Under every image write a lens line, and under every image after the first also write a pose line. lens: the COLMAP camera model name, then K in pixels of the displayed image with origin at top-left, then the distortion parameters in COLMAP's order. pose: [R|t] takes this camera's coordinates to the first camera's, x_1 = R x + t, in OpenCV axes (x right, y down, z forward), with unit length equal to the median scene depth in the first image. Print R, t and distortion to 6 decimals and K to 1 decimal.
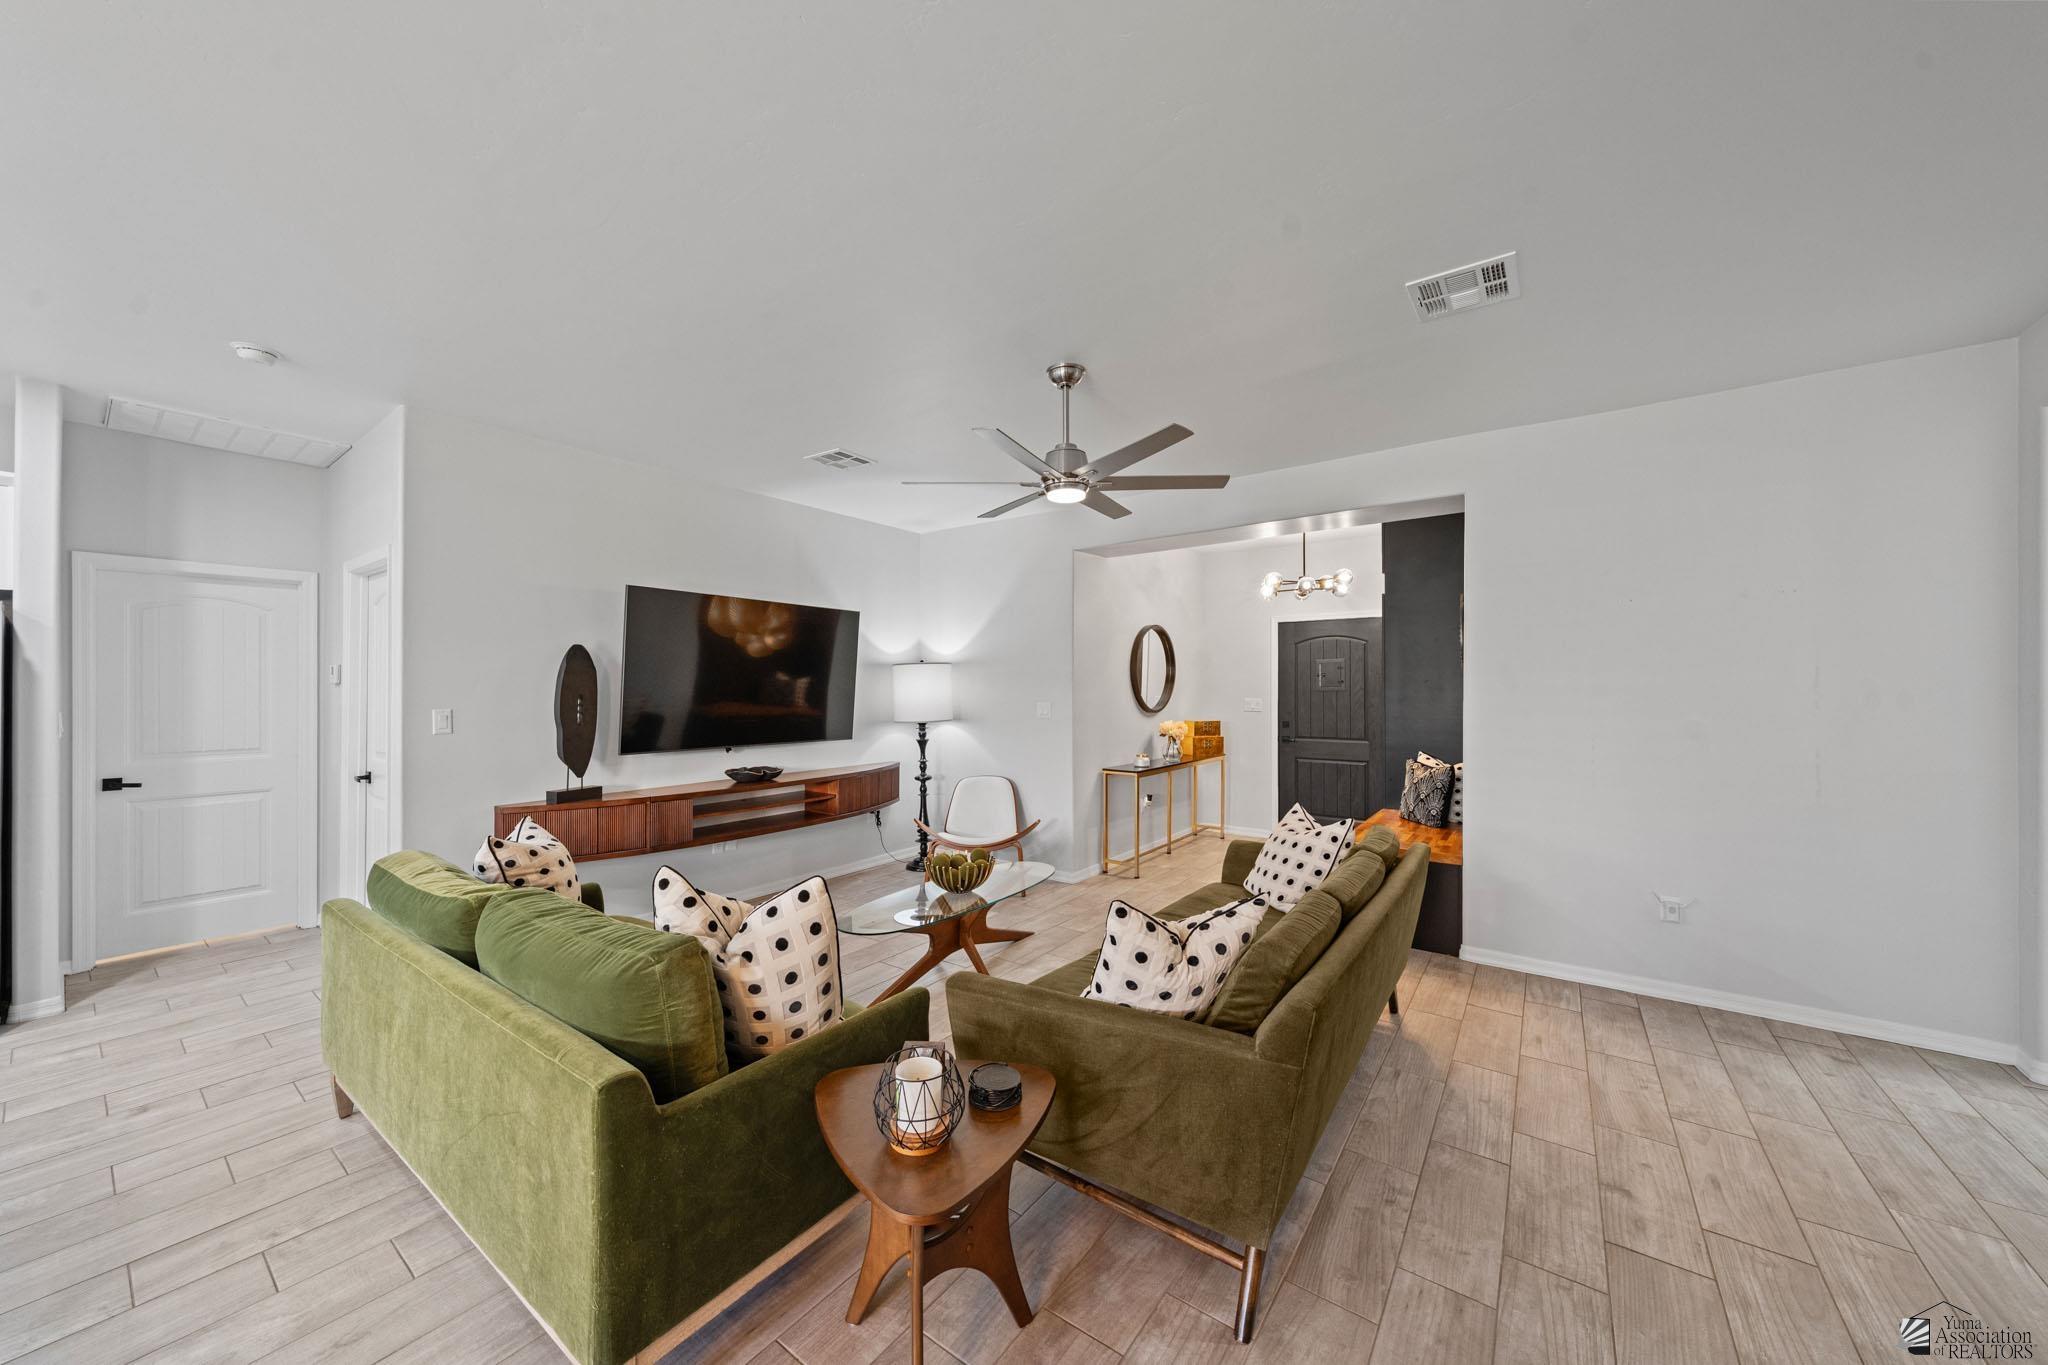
lens RADIAL K [[715.6, 0, 1020.3], [0, 715.6, 687.6], [0, 0, 1]] dist [-0.003481, -0.000120]
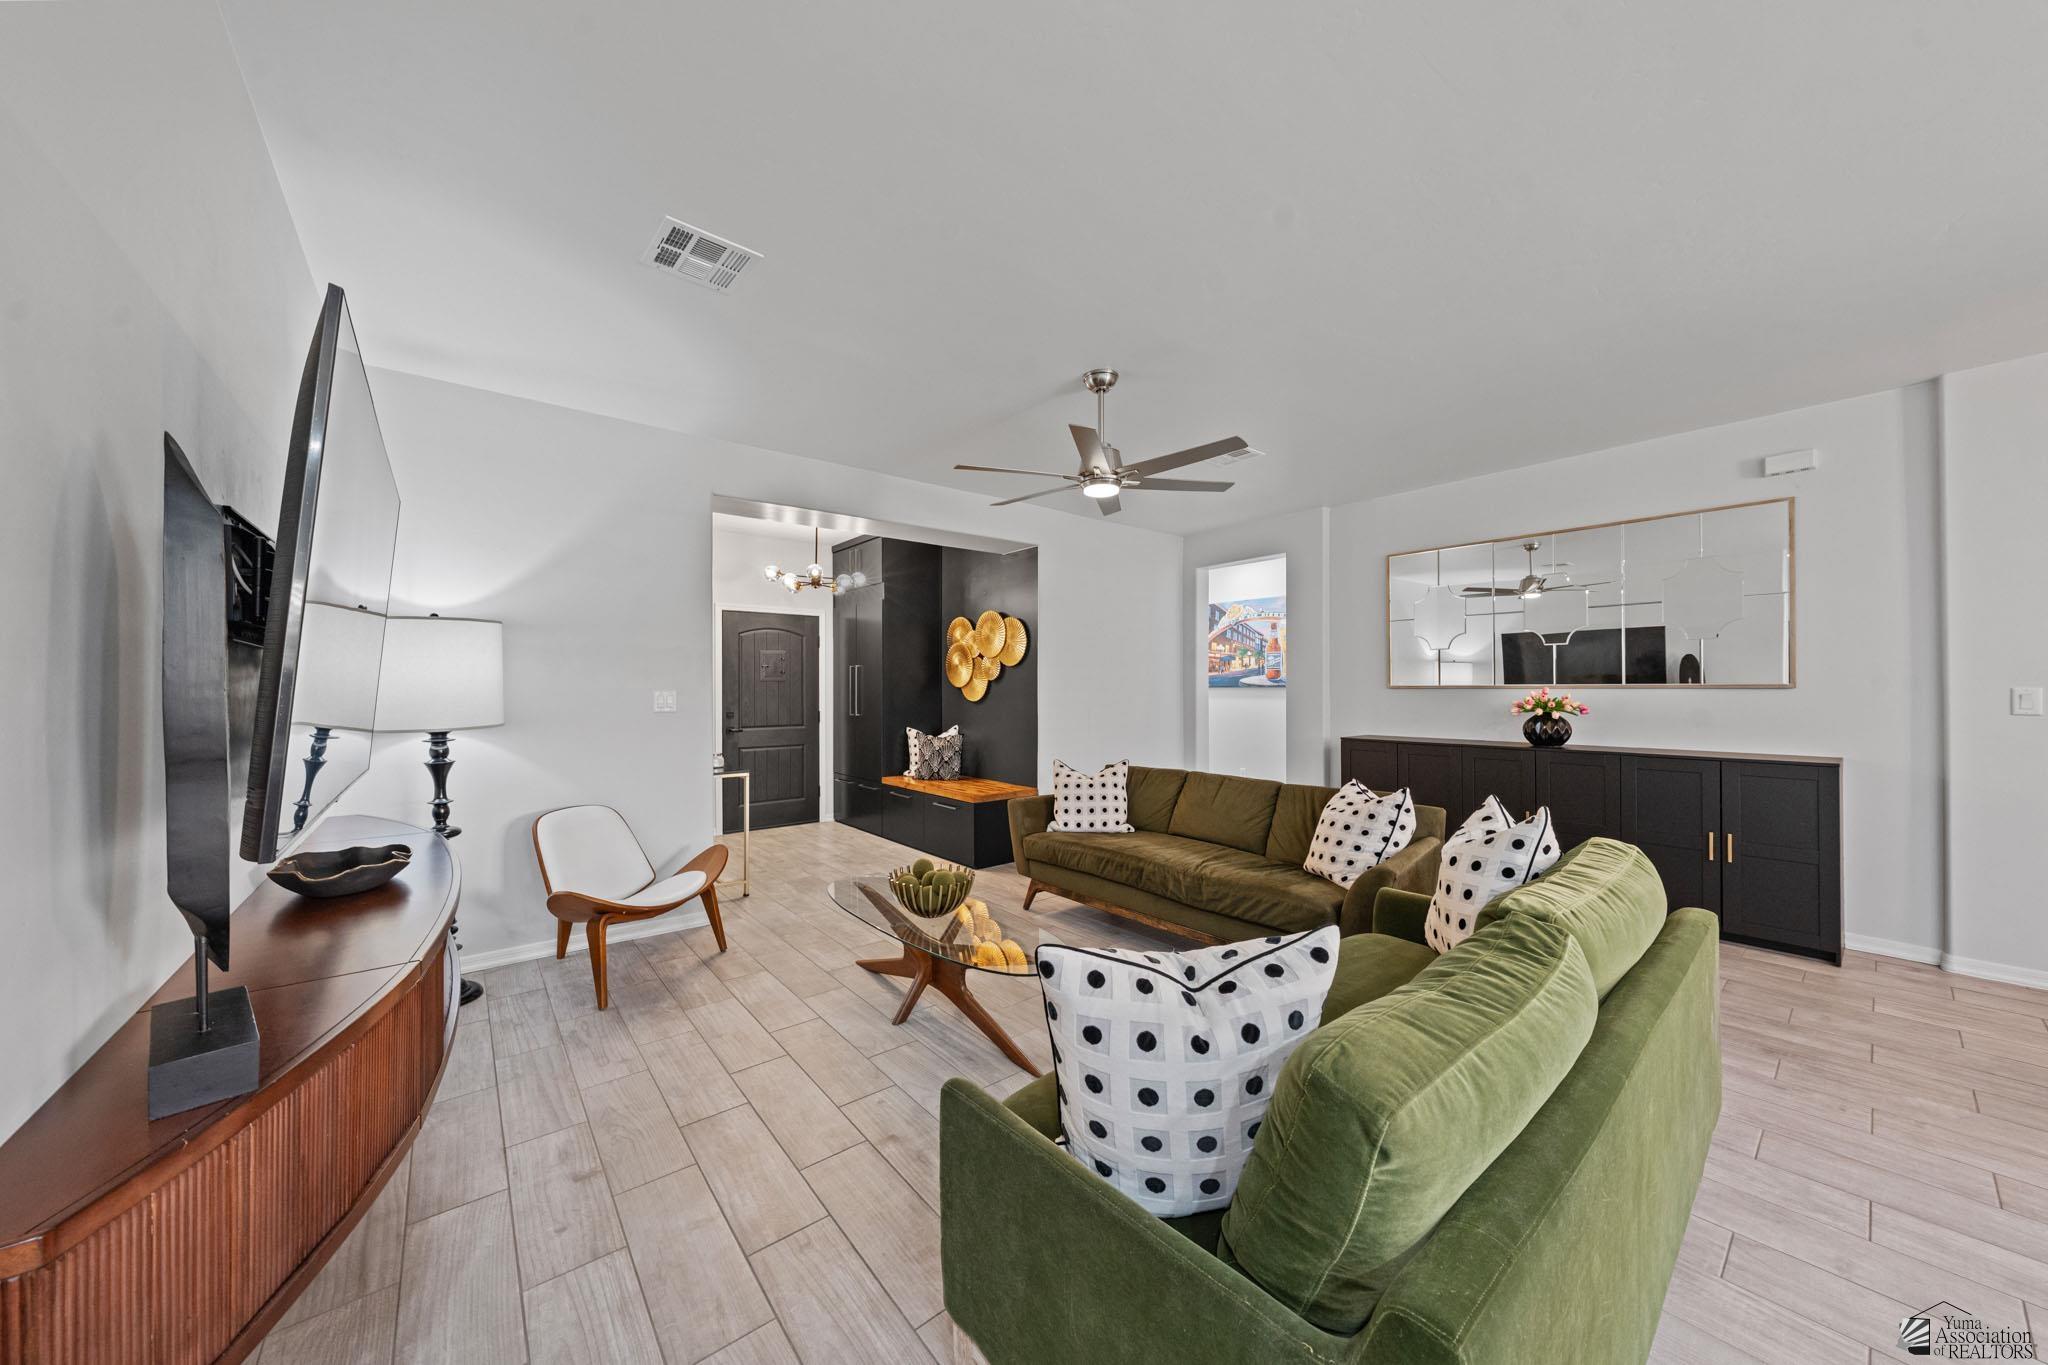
lens RADIAL K [[699.9, 0, 1013.7], [0, 699.9, 684.6], [0, 0, 1]] dist [-0.000724, 0.000556]
pose [[0.257138, 0.003526, 0.966368, -0.640370], [0.000568, 0.999993, -0.003800, 0.020366], [-0.966375, 0.001526, 0.257134, 0.544081]]
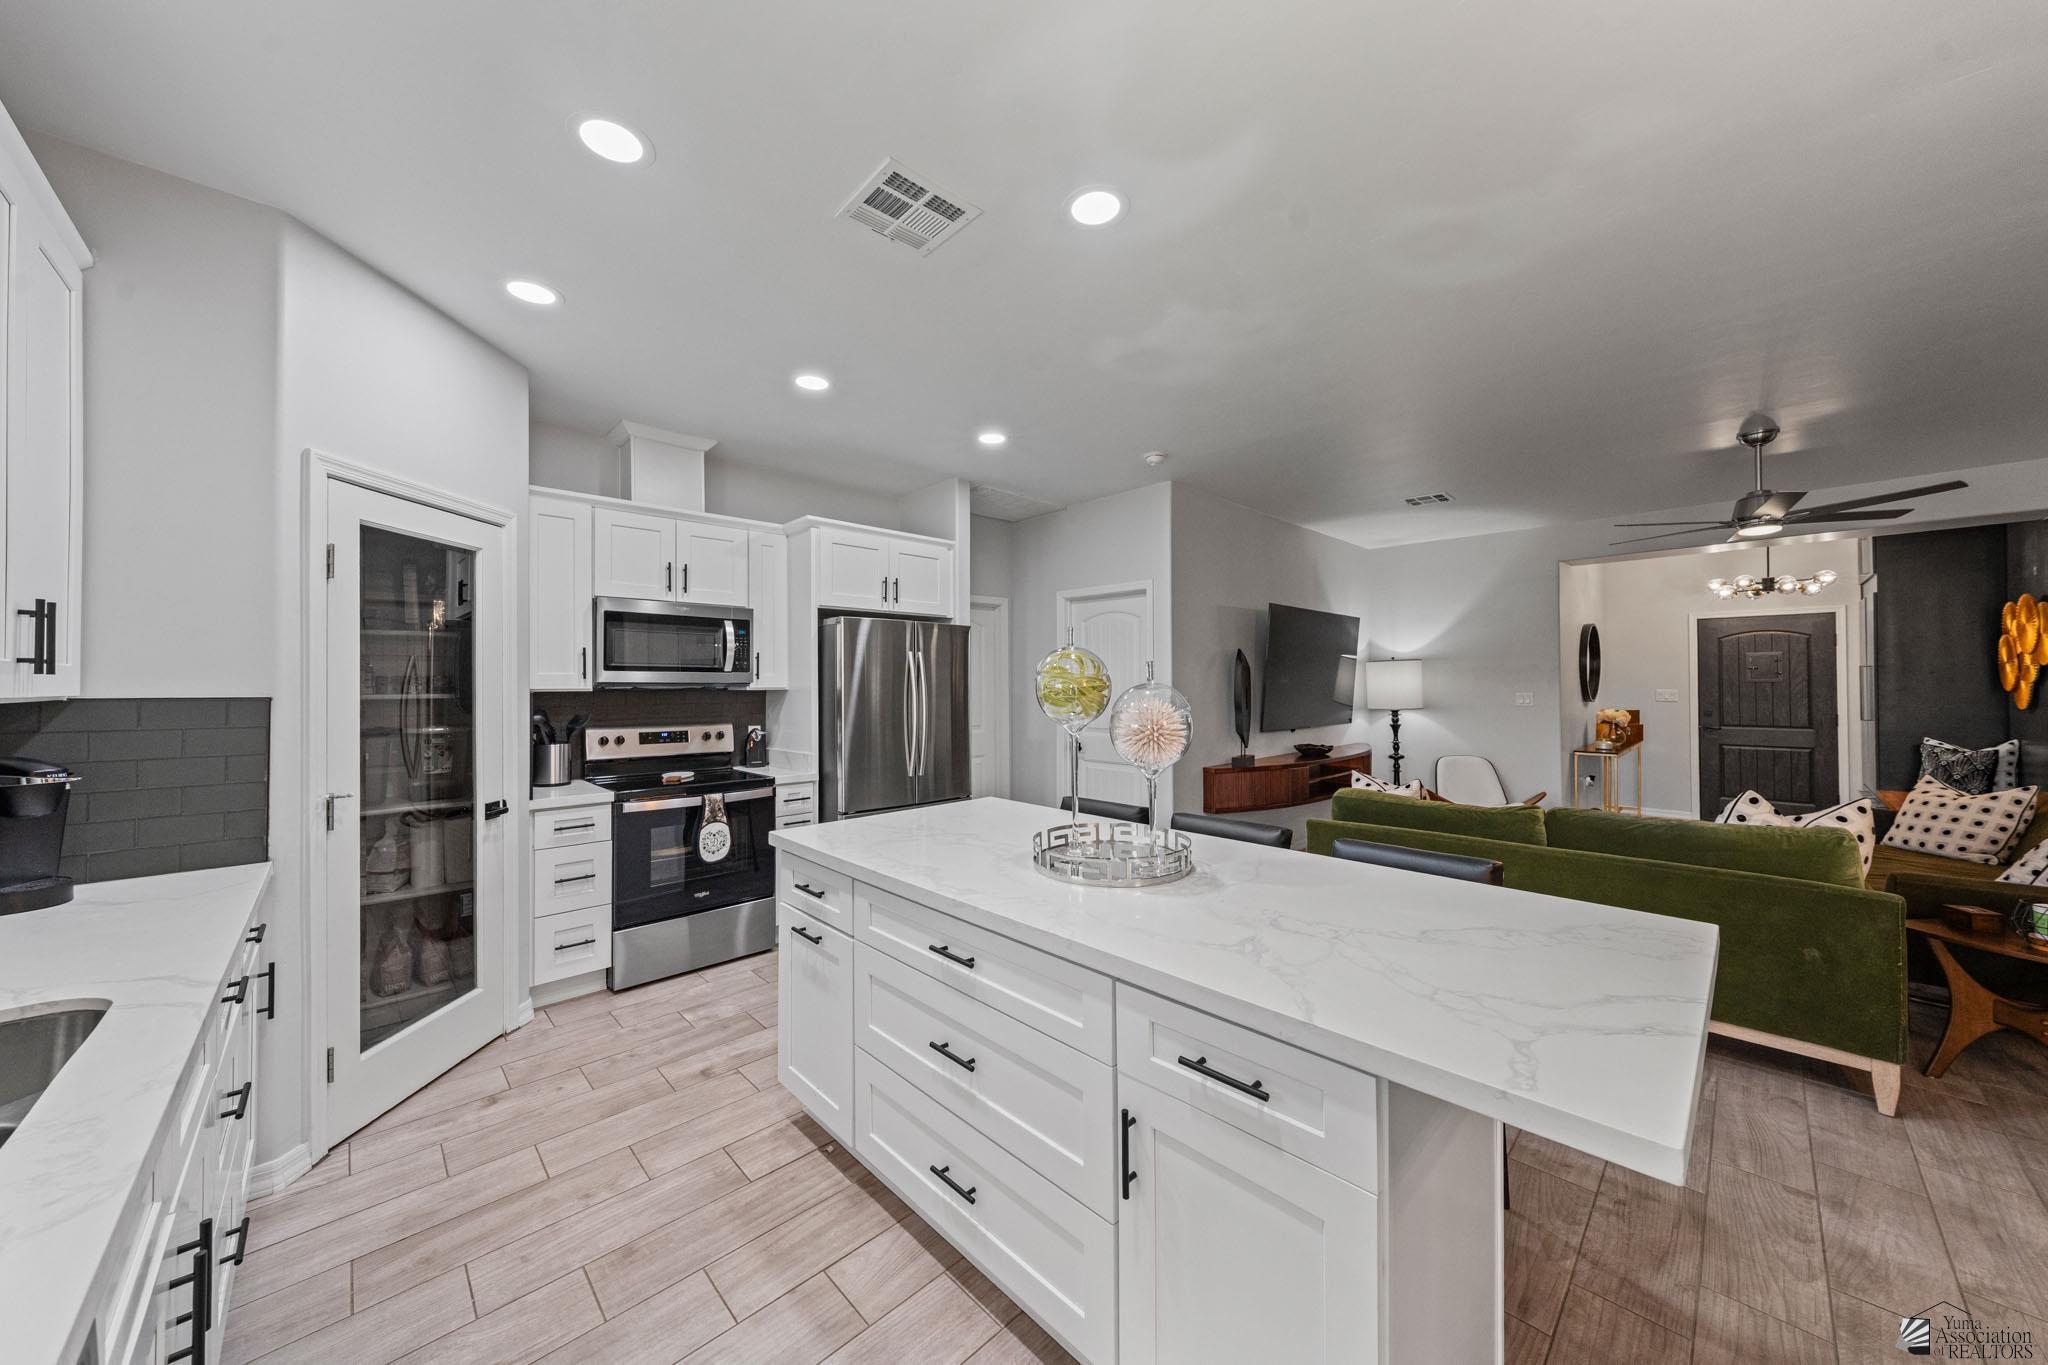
lens RADIAL K [[699.9, 0, 1026.7], [0, 699.9, 676.2], [0, 0, 1]] dist [-0.000724, 0.000556]
pose [[0.985825, -0.005411, -0.167689, -0.654951], [0.004048, 0.999956, -0.008464, 0.000629], [0.167727, 0.007665, 0.985804, -0.294900]]
